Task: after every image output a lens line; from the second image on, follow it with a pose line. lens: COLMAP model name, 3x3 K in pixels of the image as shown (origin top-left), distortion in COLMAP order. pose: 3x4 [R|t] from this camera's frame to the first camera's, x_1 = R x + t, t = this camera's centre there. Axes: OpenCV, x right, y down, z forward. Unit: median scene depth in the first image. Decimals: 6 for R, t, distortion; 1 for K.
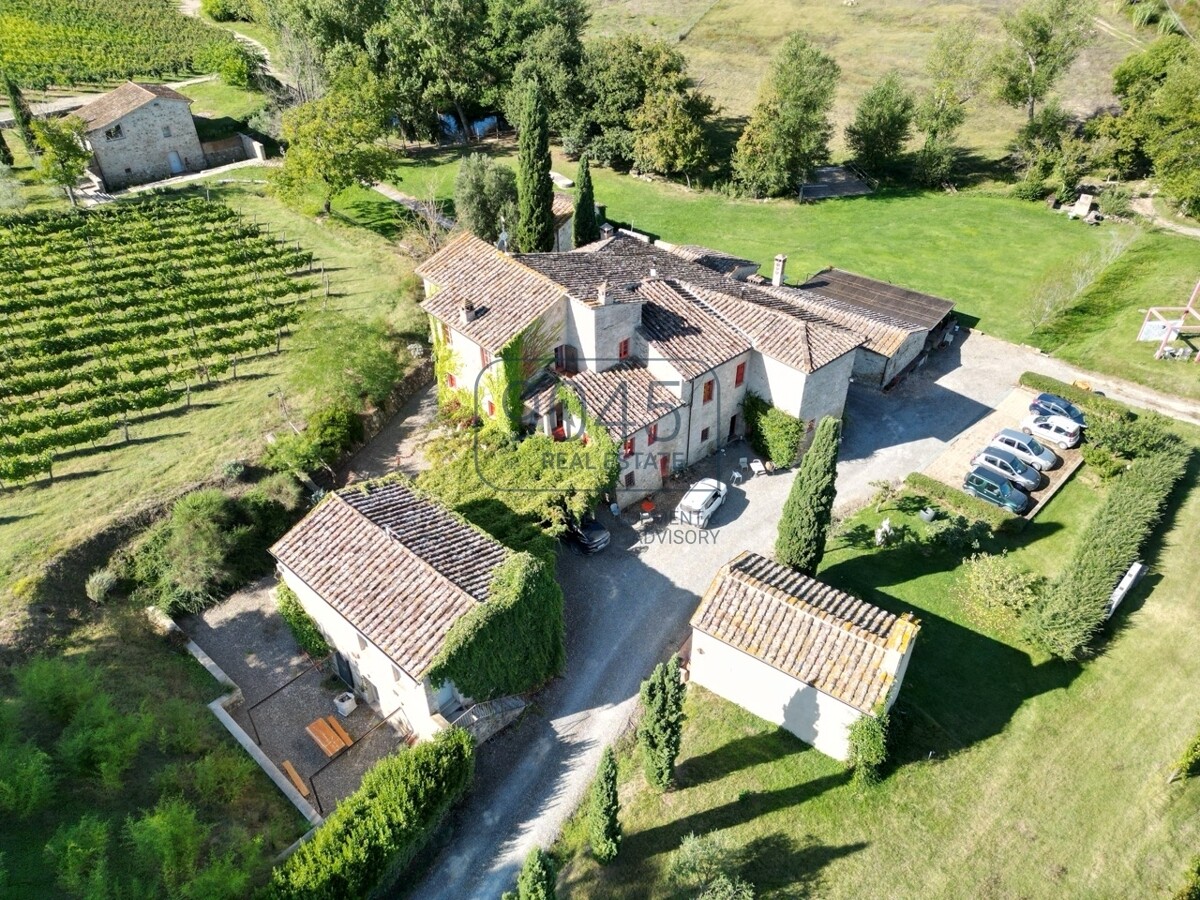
lens RADIAL K [[839.3, 0, 600.0], [0, 839.3, 450.0], [0, 0, 1]] dist [0.068054, -0.051850]
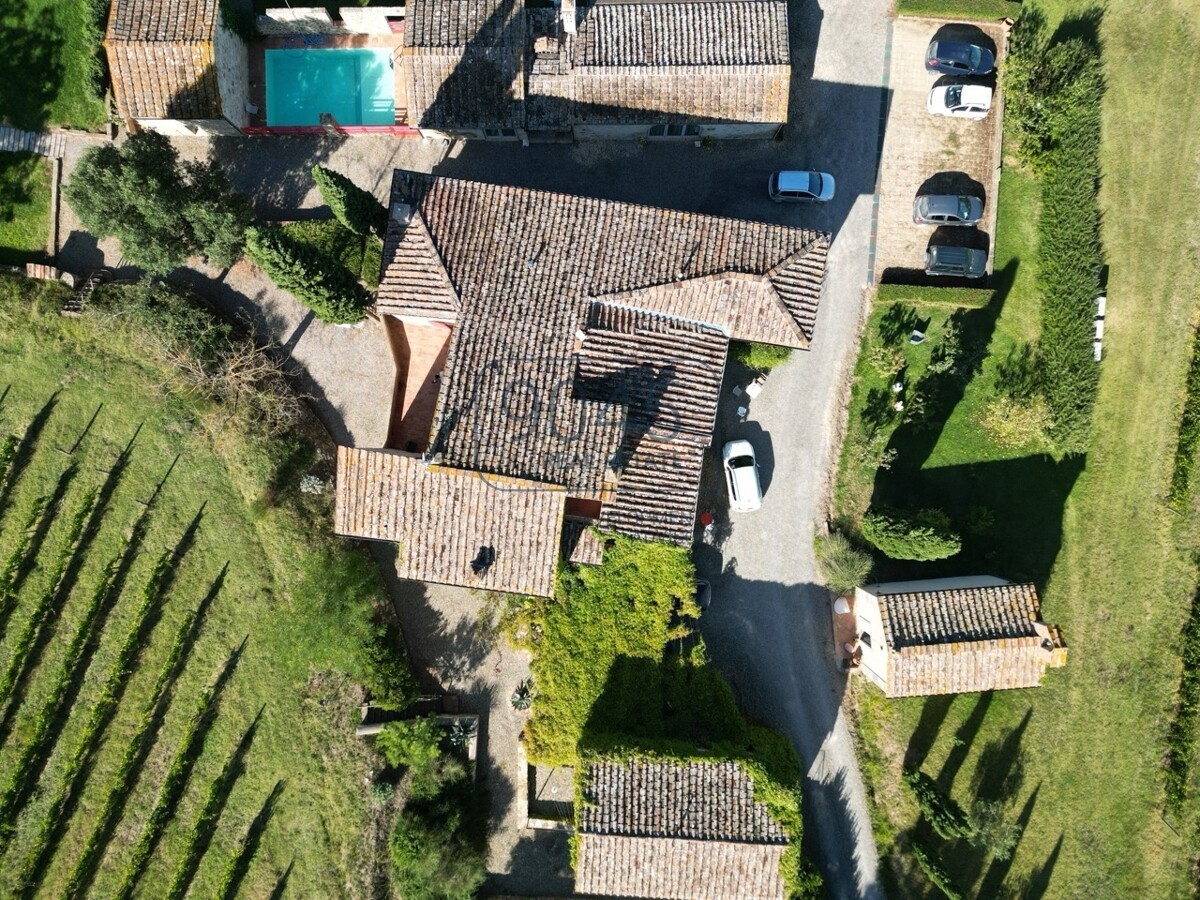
lens RADIAL K [[839.3, 0, 600.0], [0, 839.3, 450.0], [0, 0, 1]] dist [0.068054, -0.051850]
pose [[0.771311, -0.636448, 0.003721, 0.008970], [0.385885, 0.472287, 0.792489, -0.905984], [-0.506135, -0.609819, 0.609875, 0.554636]]
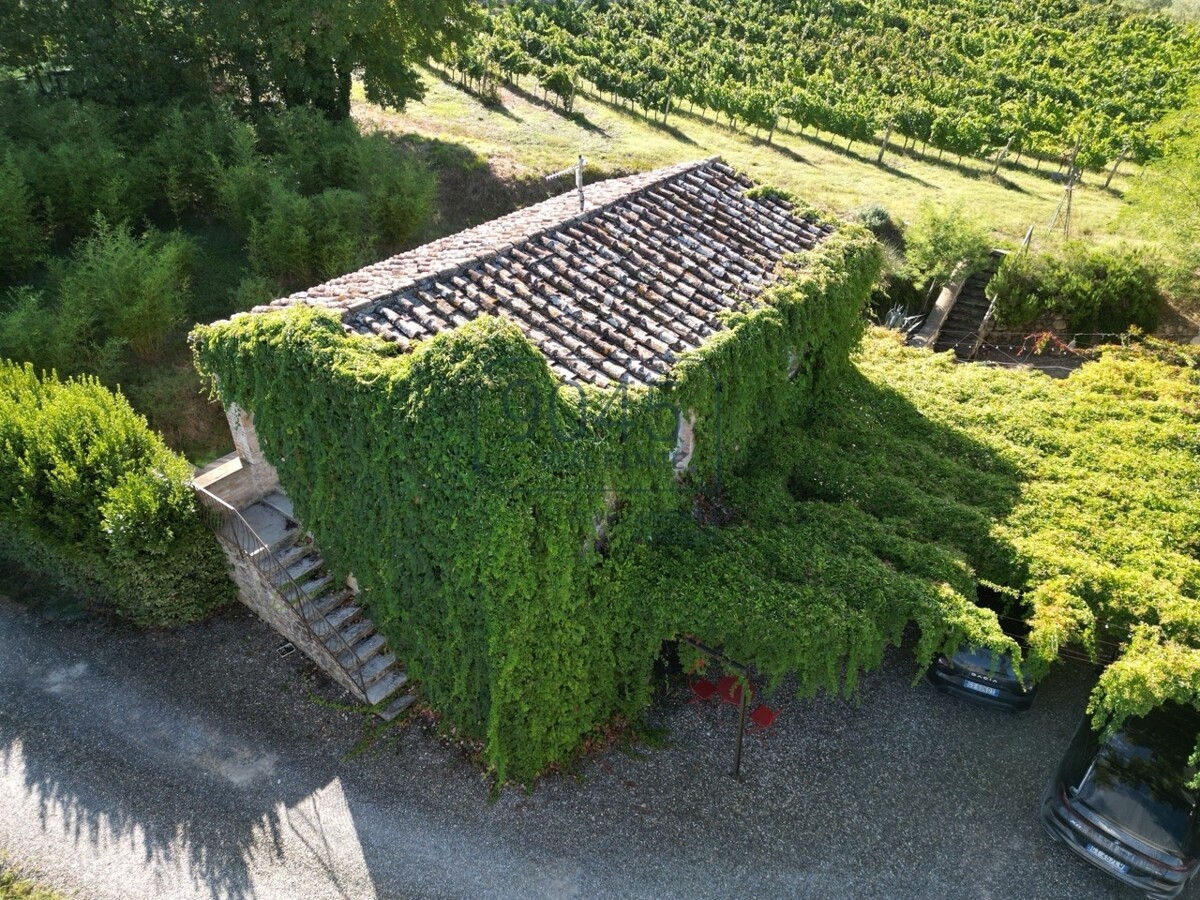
lens RADIAL K [[839.3, 0, 600.0], [0, 839.3, 450.0], [0, 0, 1]] dist [0.068054, -0.051850]
pose [[0.095406, 0.555422, -0.826077, 0.141212], [-0.593214, 0.698132, 0.400885, 0.012470], [0.799372, 0.451794, 0.396090, 0.734385]]
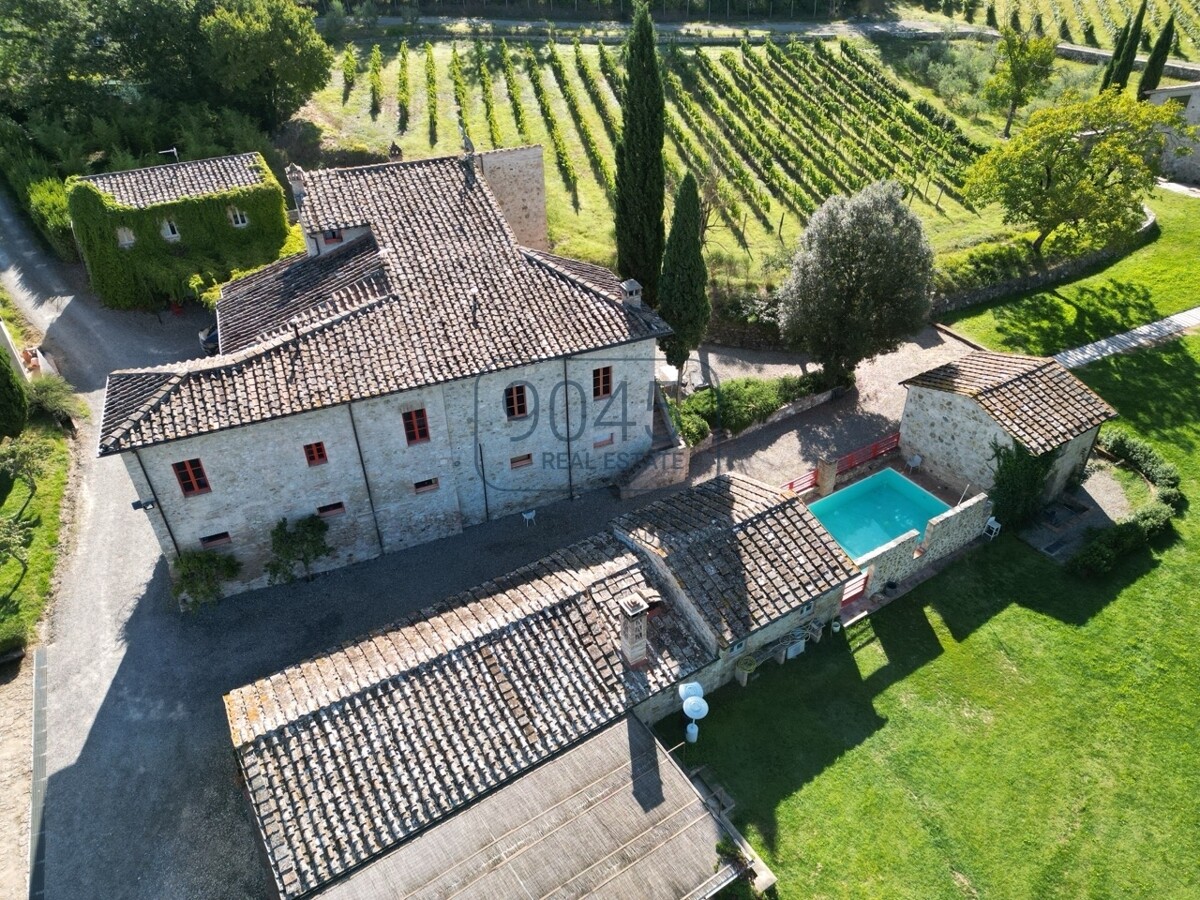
lens RADIAL K [[839.3, 0, 600.0], [0, 839.3, 450.0], [0, 0, 1]] dist [0.068054, -0.051850]
pose [[-0.324506, 0.563911, -0.759408, 0.746542], [-0.559588, 0.532833, 0.634784, -0.795799], [0.762599, 0.630947, 0.142651, 1.360856]]
